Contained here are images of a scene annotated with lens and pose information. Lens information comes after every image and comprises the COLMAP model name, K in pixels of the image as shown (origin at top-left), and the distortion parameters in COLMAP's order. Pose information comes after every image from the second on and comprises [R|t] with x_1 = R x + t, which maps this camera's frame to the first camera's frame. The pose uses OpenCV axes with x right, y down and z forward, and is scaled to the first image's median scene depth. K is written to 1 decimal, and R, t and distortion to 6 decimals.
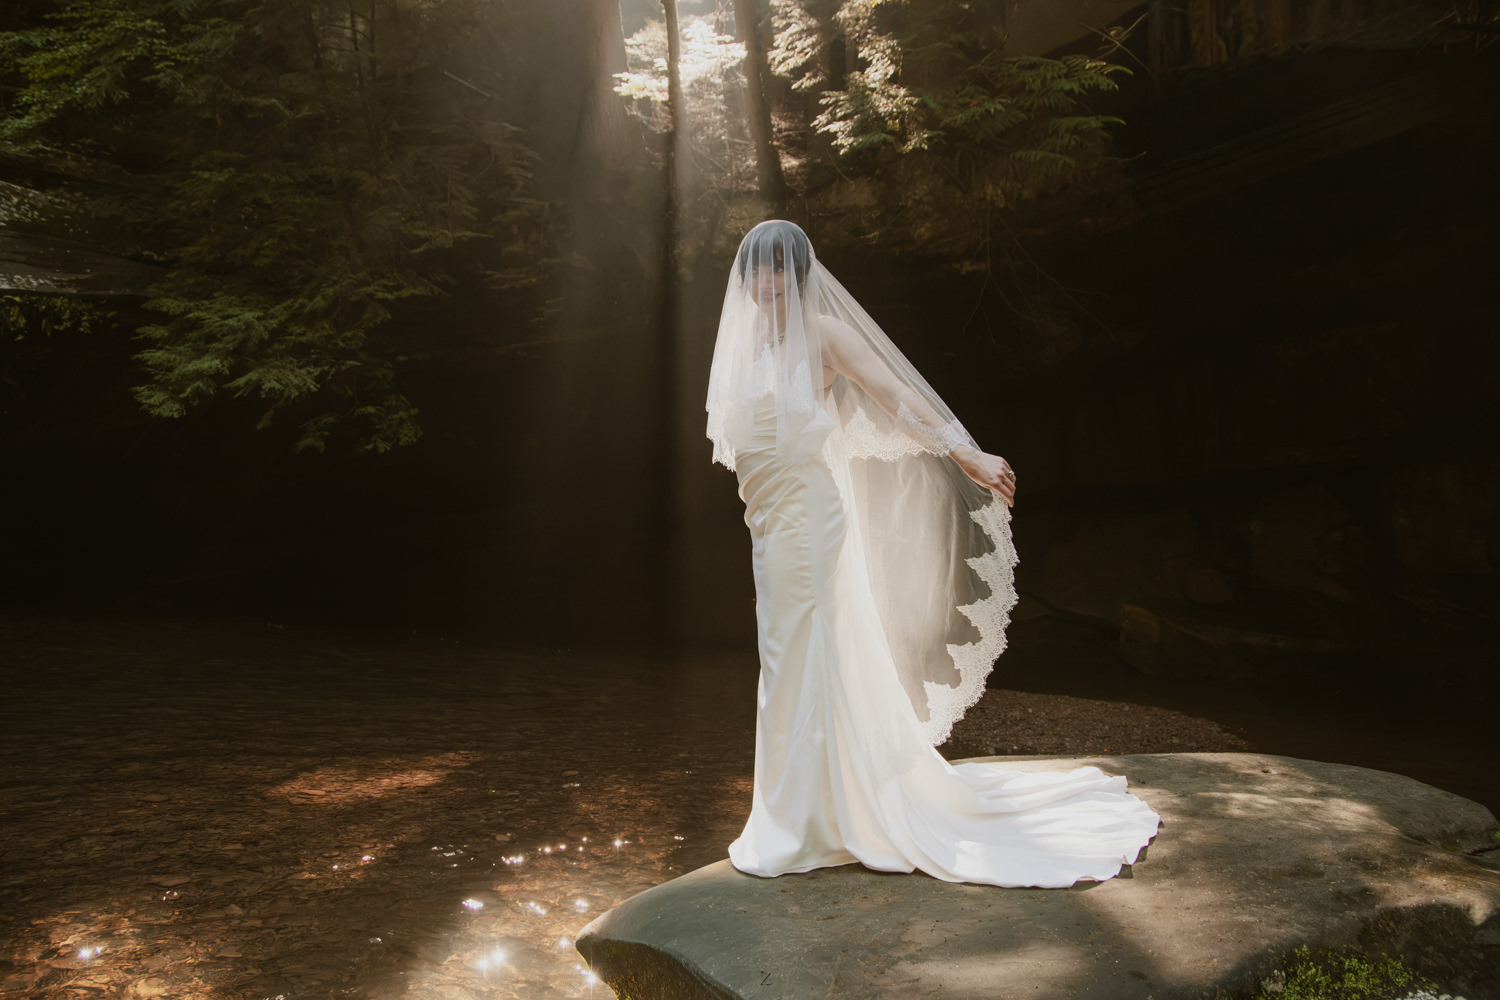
lens RADIAL K [[1168.5, 0, 743.5], [0, 1168.5, 509.9], [0, 0, 1]] dist [-0.165888, 0.121031]
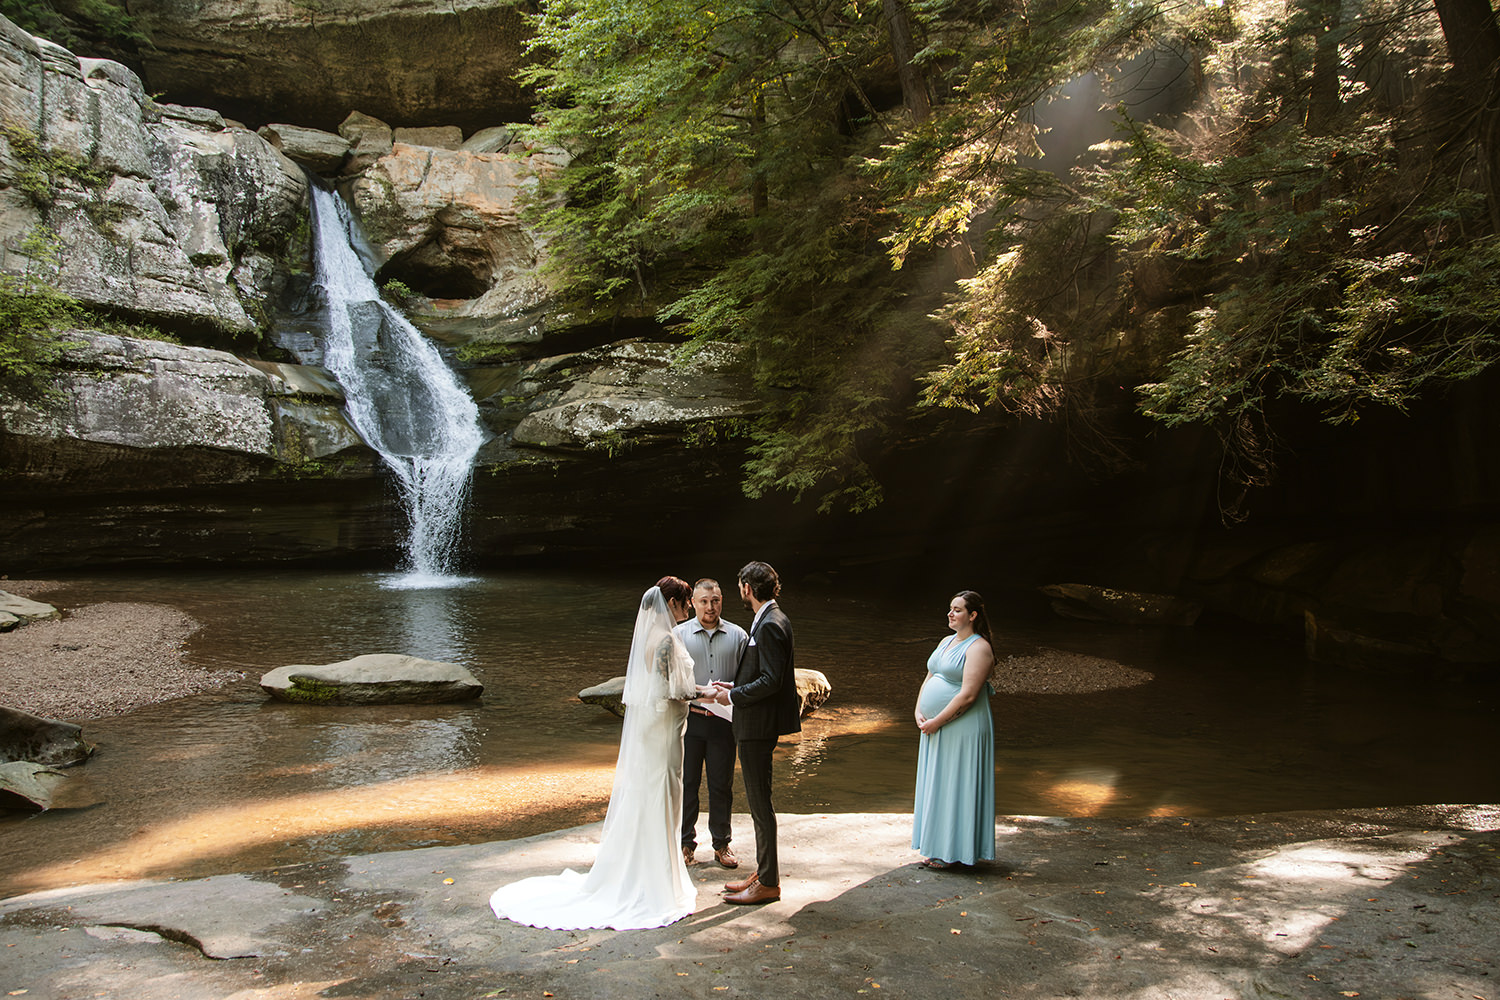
lens RADIAL K [[1205.1, 0, 745.7], [0, 1205.1, 505.1], [0, 0, 1]] dist [-0.165752, 0.124068]
pose [[0.762977, -0.009841, -0.646351, 0.863978], [0.036574, 0.998940, 0.027964, -0.133637], [0.645390, -0.044975, 0.762528, -0.633547]]
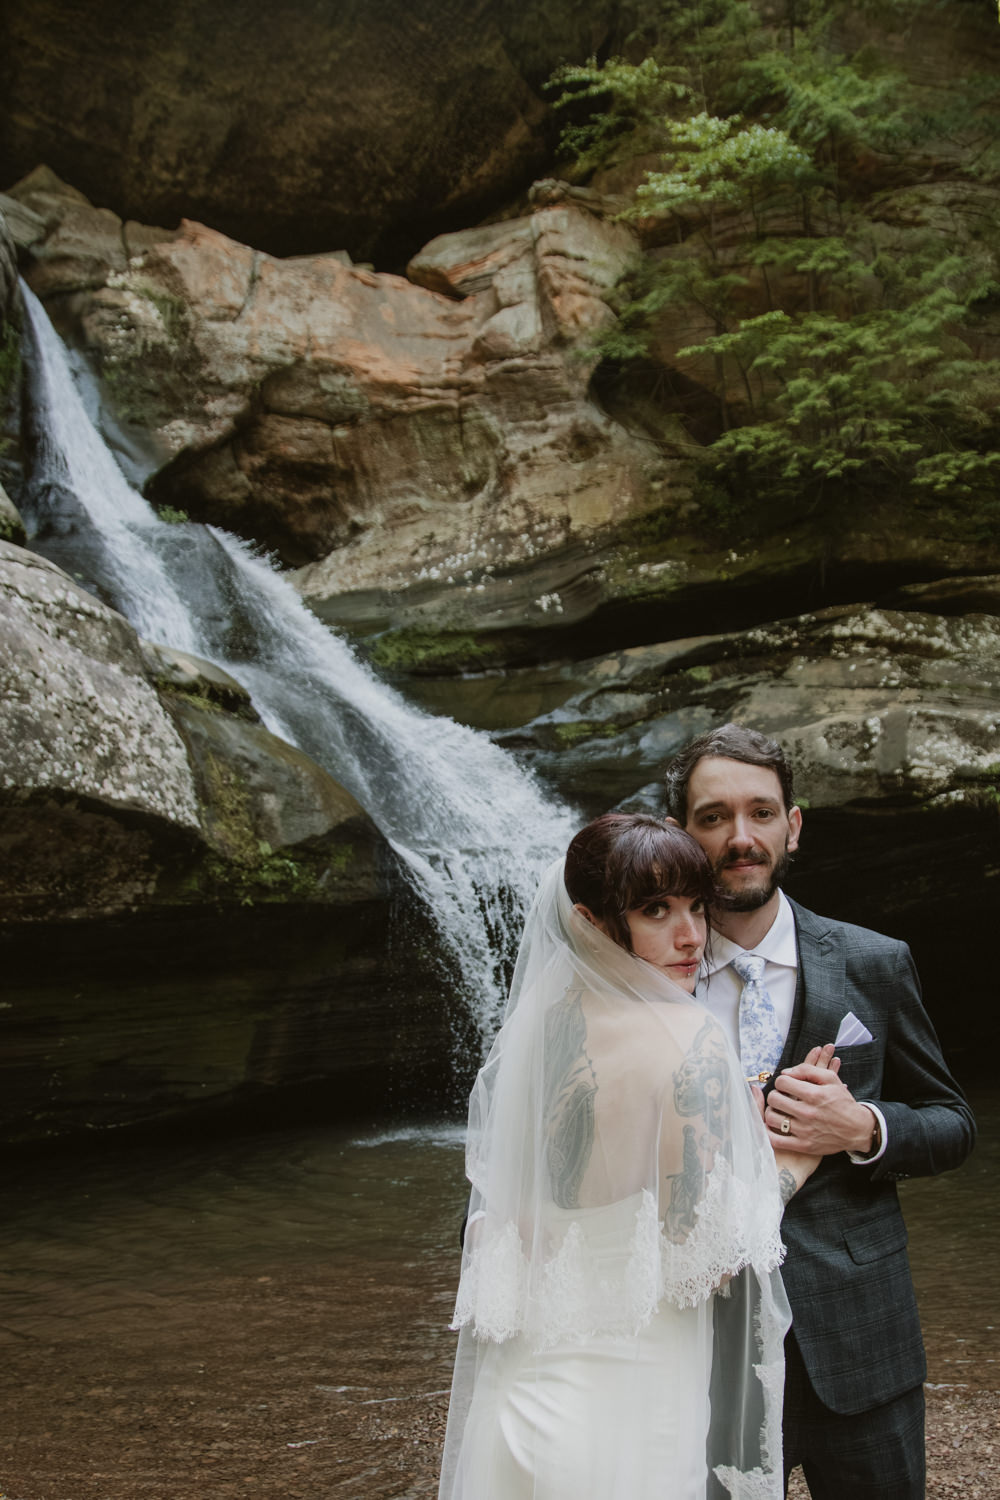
lens RADIAL K [[1379.0, 0, 609.6], [0, 1379.0, 894.6], [0, 0, 1]] dist [-0.164961, 0.112162]
pose [[0.956917, -0.092456, -0.275247, -1.018619], [0.091251, 0.995679, -0.017209, -0.114750], [0.275649, -0.008649, 0.961219, -0.262387]]
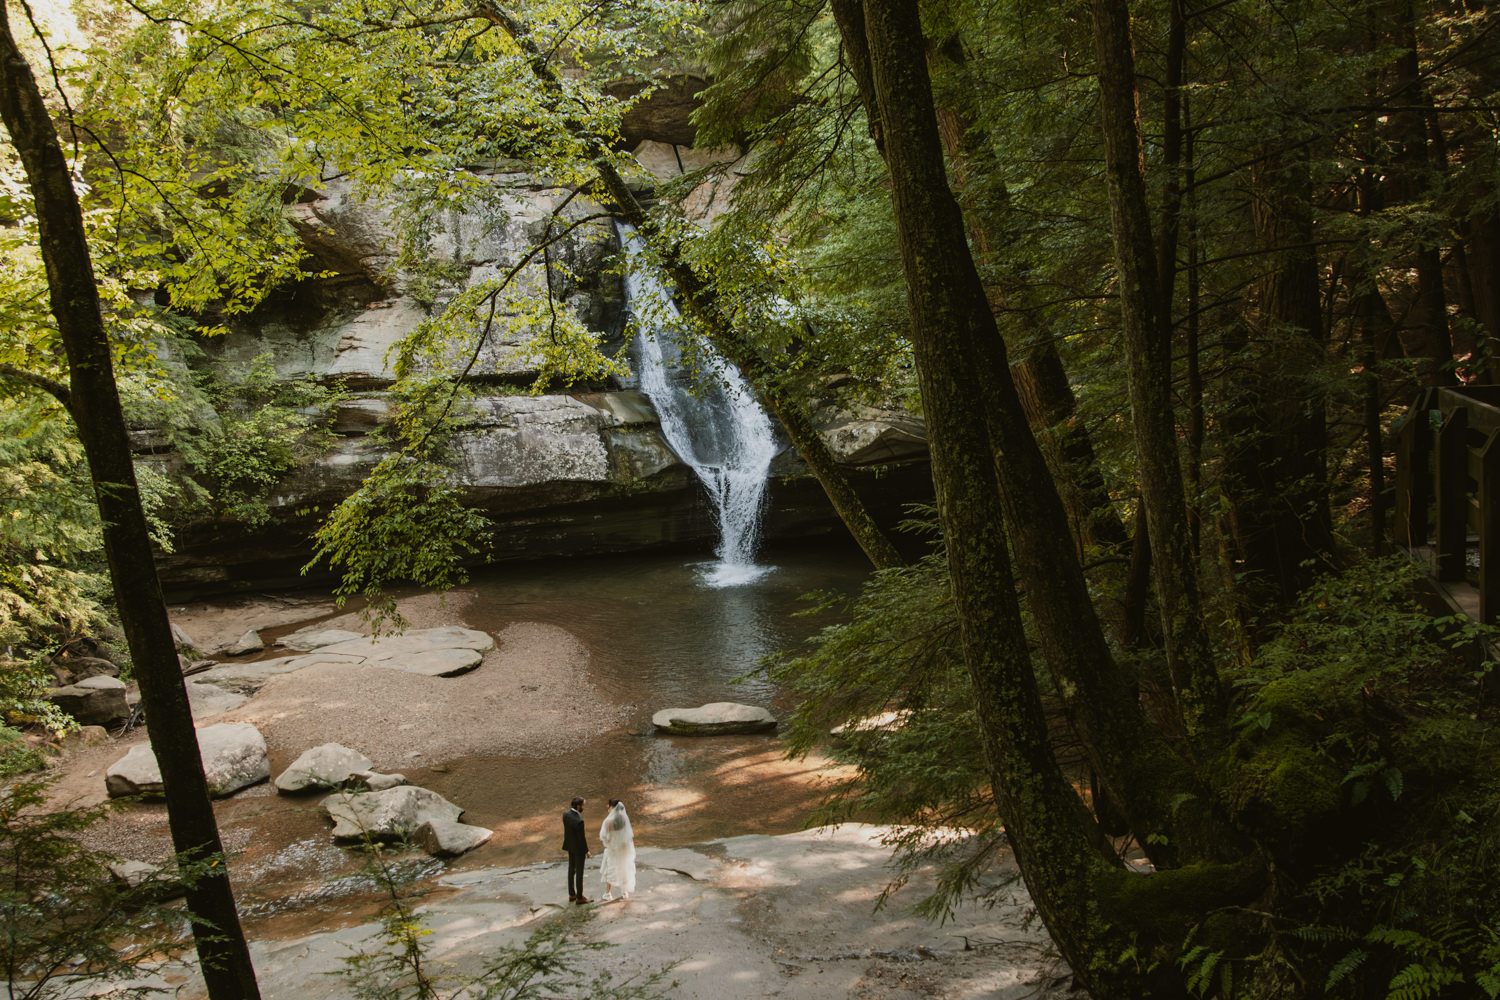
lens RADIAL K [[1430.6, 0, 671.8], [0, 1430.6, 567.1], [0, 0, 1]] dist [-0.122680, 0.263637]
pose [[0.542364, 0.093268, -0.834951, 1.847708], [0.098710, 0.979861, 0.173575, -0.647079], [0.834325, -0.176559, 0.522235, -1.309875]]
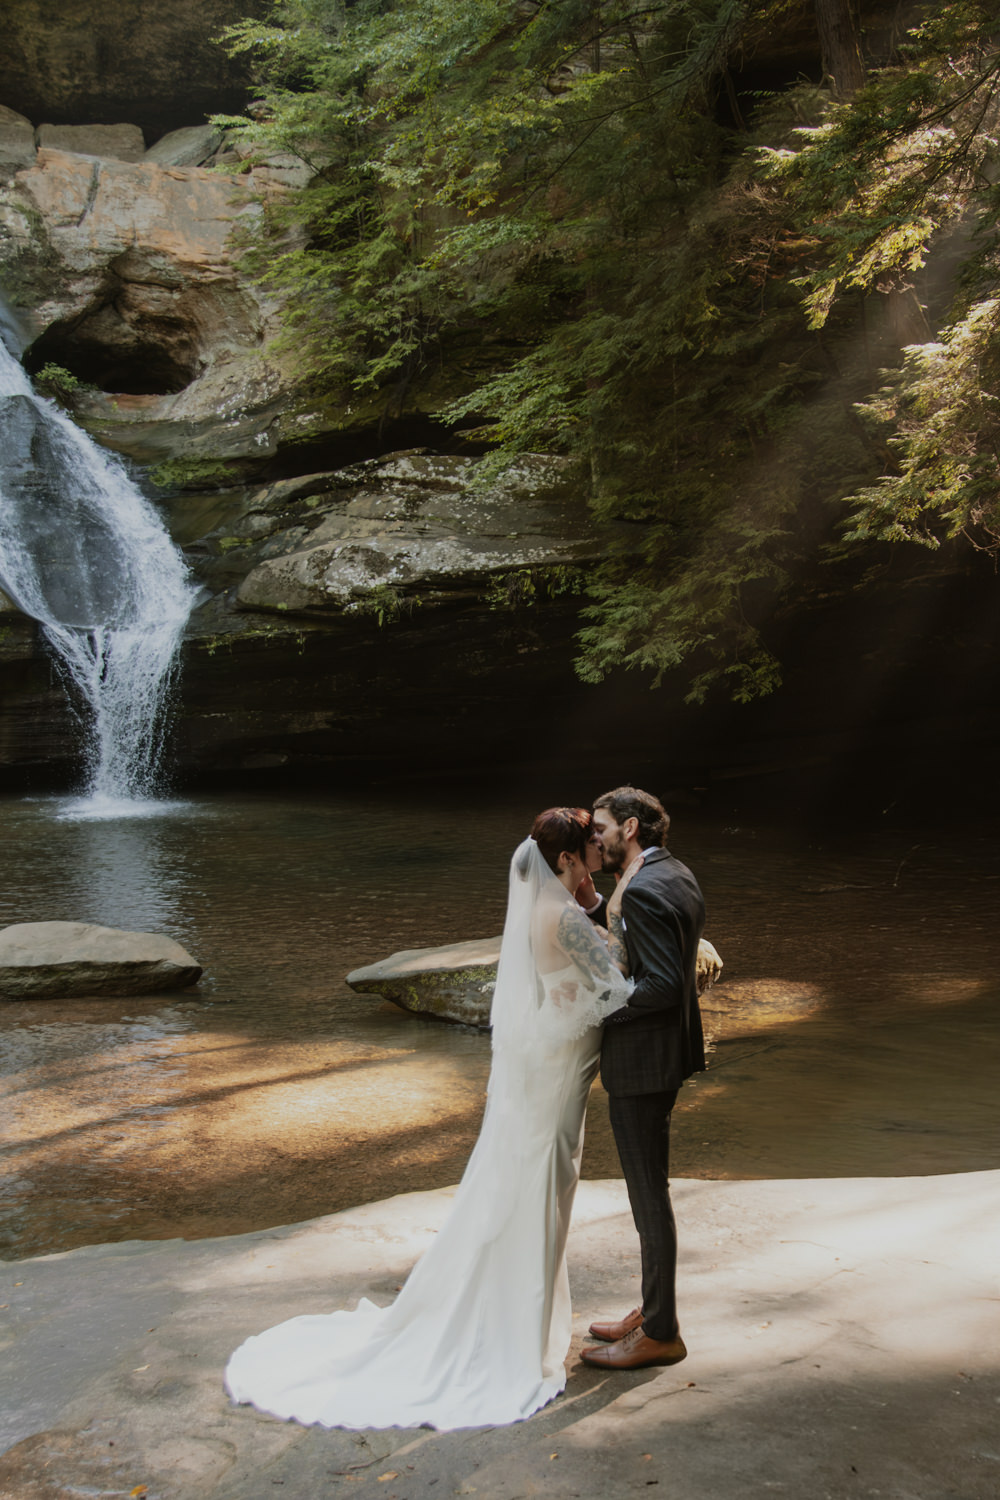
lens RADIAL K [[1676.7, 0, 556.2], [0, 1676.7, 863.5], [0, 0, 1]] dist [-0.093441, 0.245723]
pose [[0.759308, 0.048682, -0.648908, 0.790093], [0.045637, 0.990759, 0.127730, -0.129184], [0.649129, -0.126600, 0.750069, -0.575325]]
